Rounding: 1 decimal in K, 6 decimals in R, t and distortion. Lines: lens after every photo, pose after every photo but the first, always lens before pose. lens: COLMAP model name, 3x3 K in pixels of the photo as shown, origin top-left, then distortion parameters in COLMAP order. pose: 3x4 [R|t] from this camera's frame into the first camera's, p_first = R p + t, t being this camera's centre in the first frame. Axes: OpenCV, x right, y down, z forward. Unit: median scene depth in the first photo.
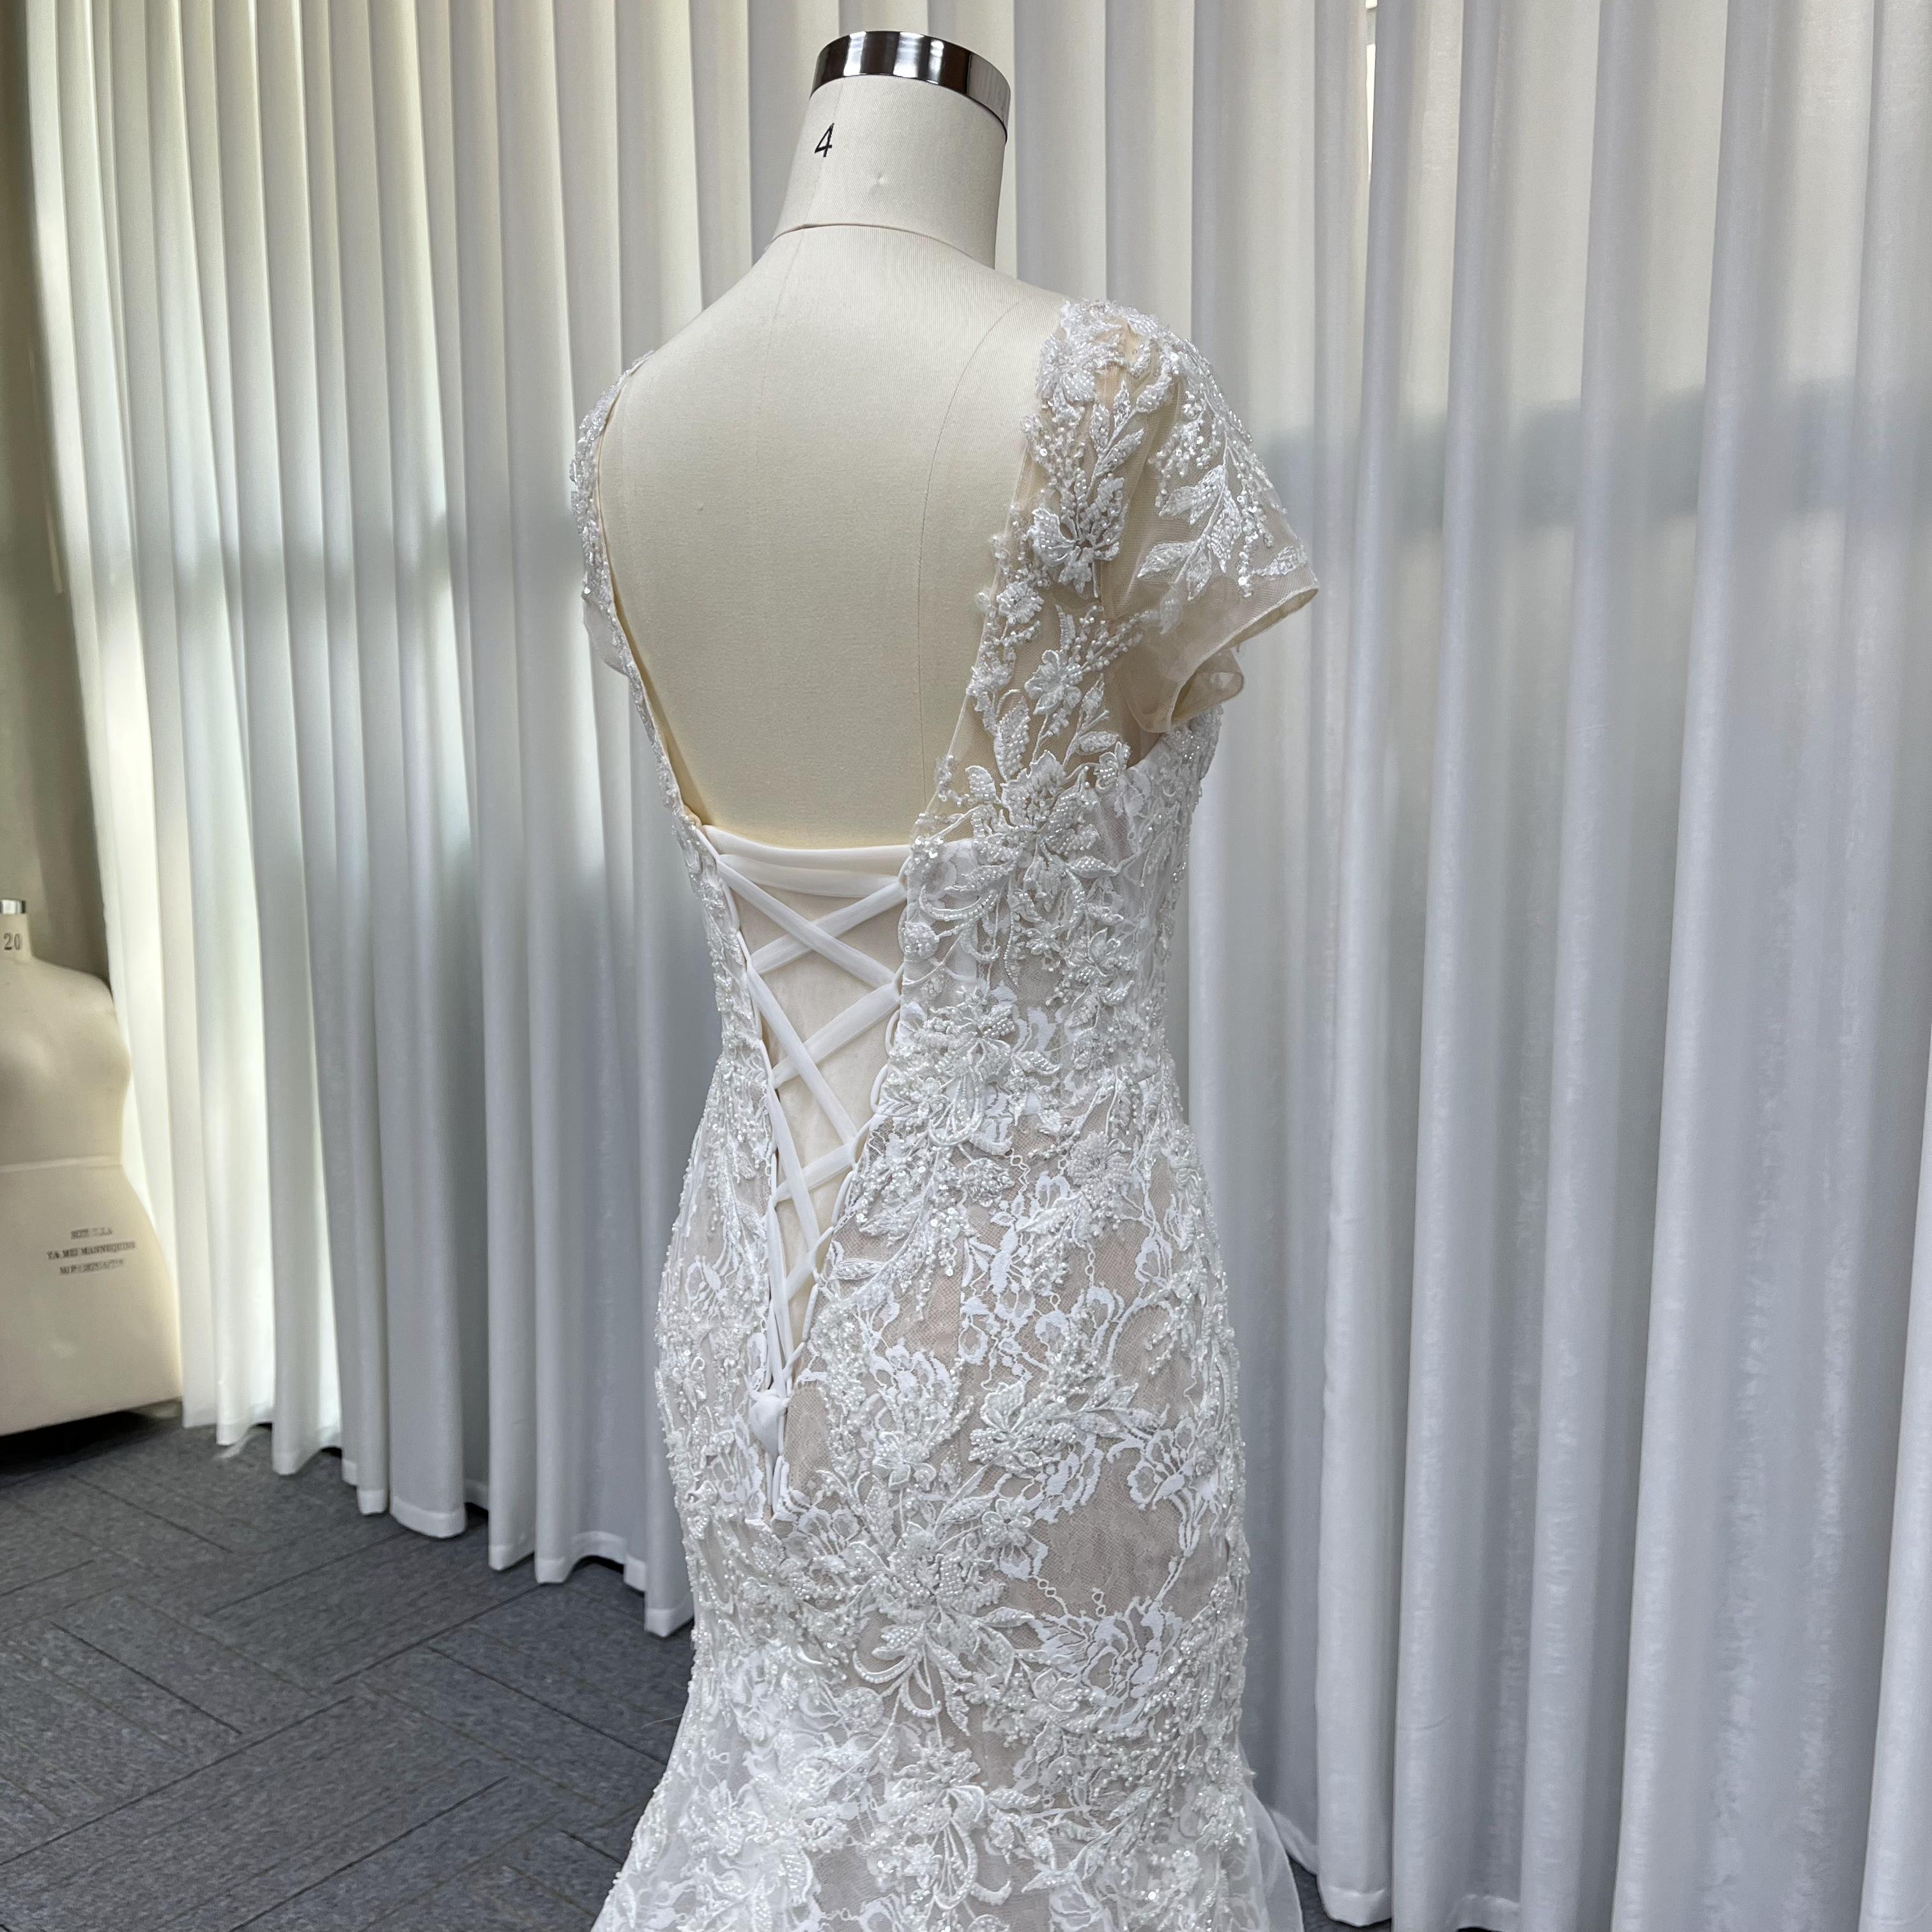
lens RADIAL K [[1977.2, 0, 972.1], [0, 1977.2, 940.8], [0, 0, 1]] dist [0.026481, 0.000000]
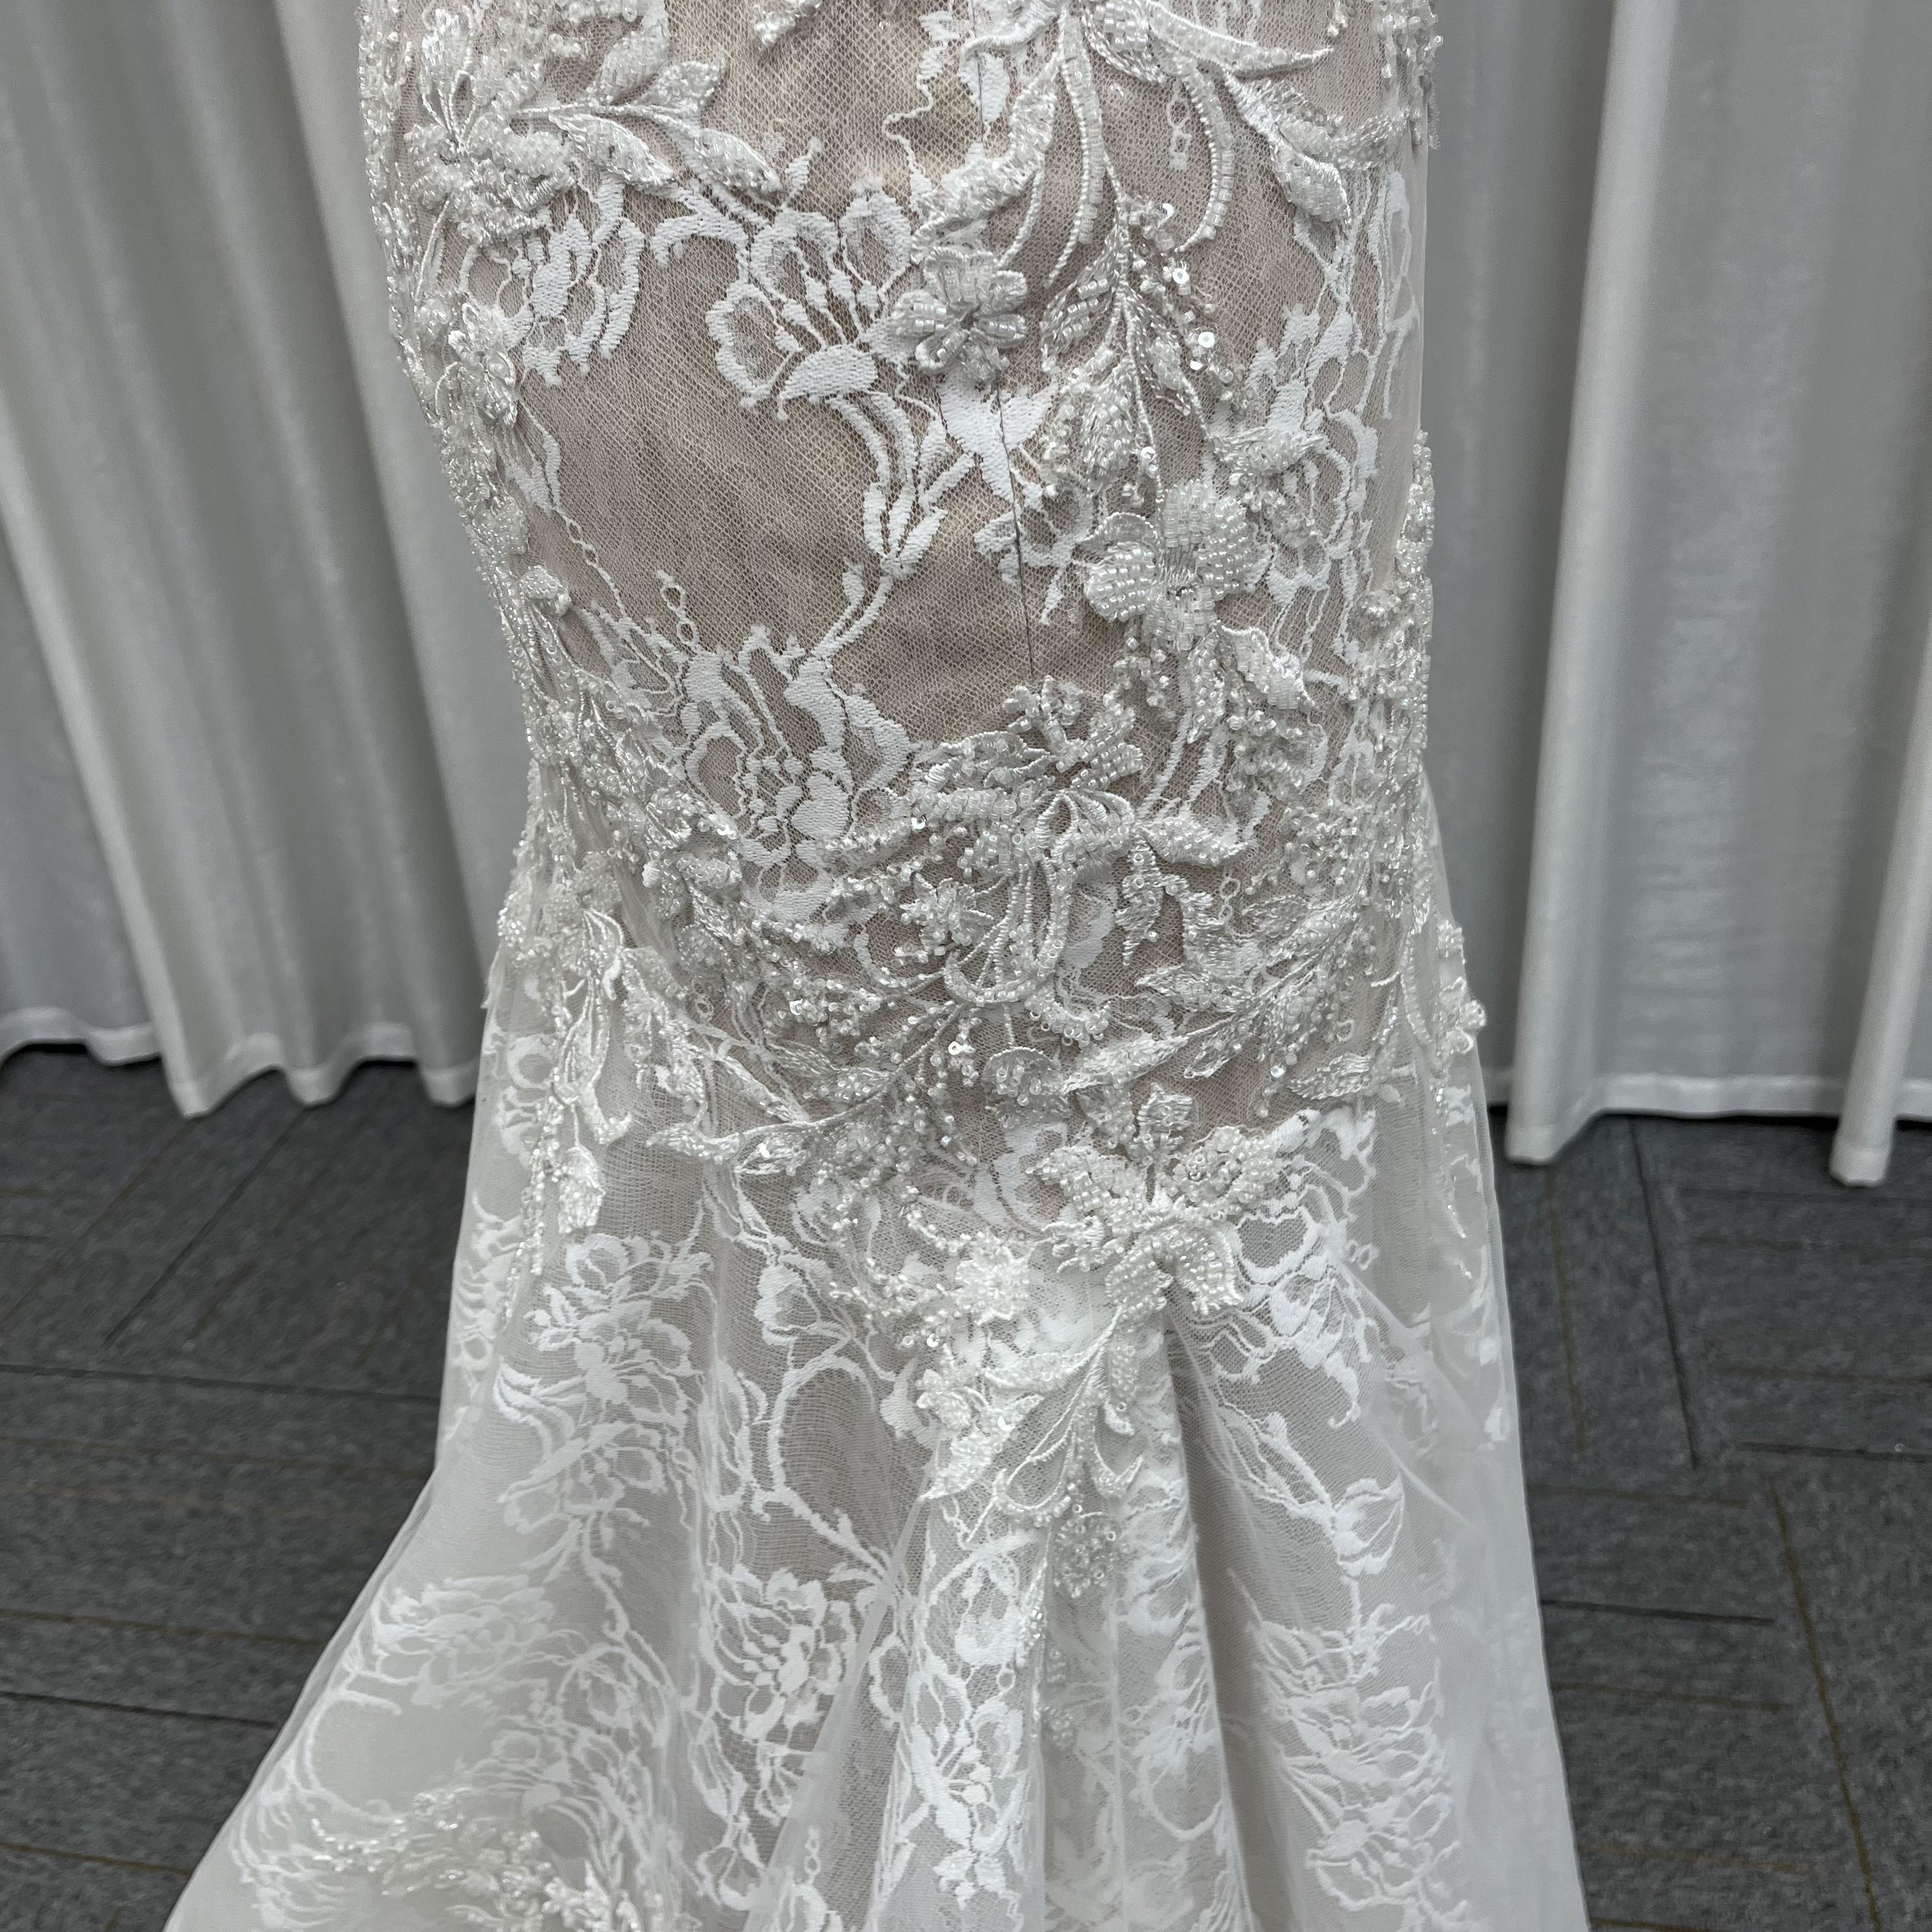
lens RADIAL K [[1977.2, 0, 965.0], [0, 1977.2, 964.4], [0, 0, 1]] dist [0.026481, 0.000000]
pose [[0.624479, 0.341816, -0.702273, 0.440469], [-0.072175, 0.920558, 0.383881, 0.234742], [0.777700, -0.189039, 0.599540, 0.778029]]
